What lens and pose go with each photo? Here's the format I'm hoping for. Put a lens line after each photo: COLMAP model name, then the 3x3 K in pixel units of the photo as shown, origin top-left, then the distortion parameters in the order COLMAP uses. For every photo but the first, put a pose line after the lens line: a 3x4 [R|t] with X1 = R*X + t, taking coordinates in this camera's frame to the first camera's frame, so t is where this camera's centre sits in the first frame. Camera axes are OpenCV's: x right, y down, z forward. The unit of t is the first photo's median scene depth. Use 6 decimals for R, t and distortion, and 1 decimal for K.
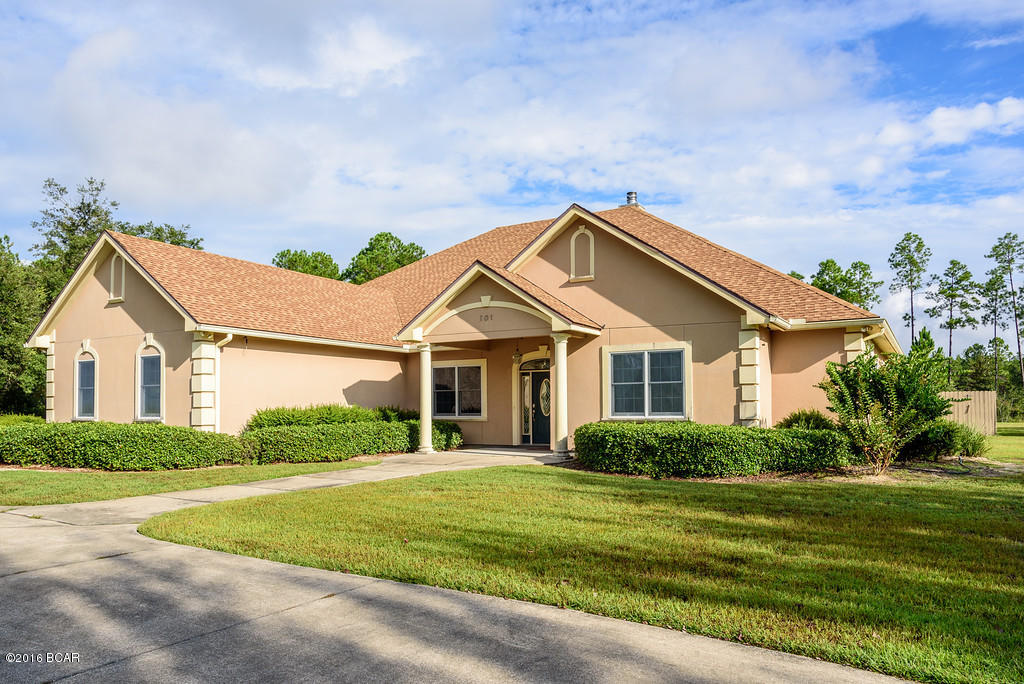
lens RADIAL K [[656.2, 0, 509.5], [0, 656.2, 378.7], [0, 0, 1]] dist [-0.034510, 0.001347]
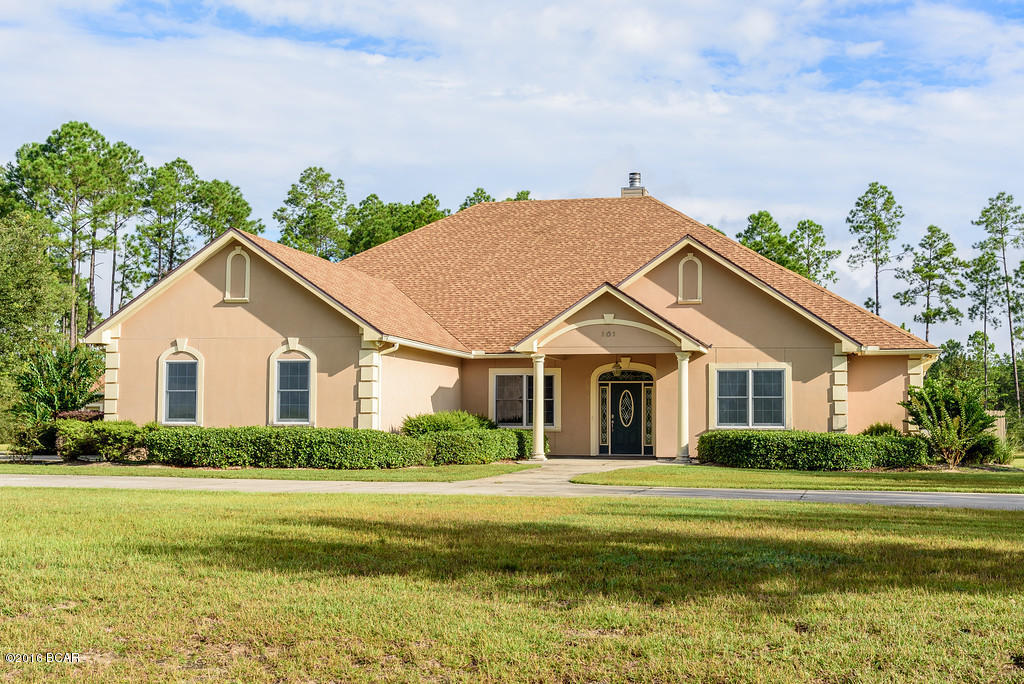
lens RADIAL K [[1166.1, 0, 512.0], [0, 1166.1, 342.0], [0, 0, 1]] dist [0.161414, -0.466754]
pose [[0.961801, 0.031870, 0.271890, -0.384444], [-0.023670, 0.999162, -0.033387, -0.005959], [-0.272726, 0.025676, 0.961749, -0.440105]]
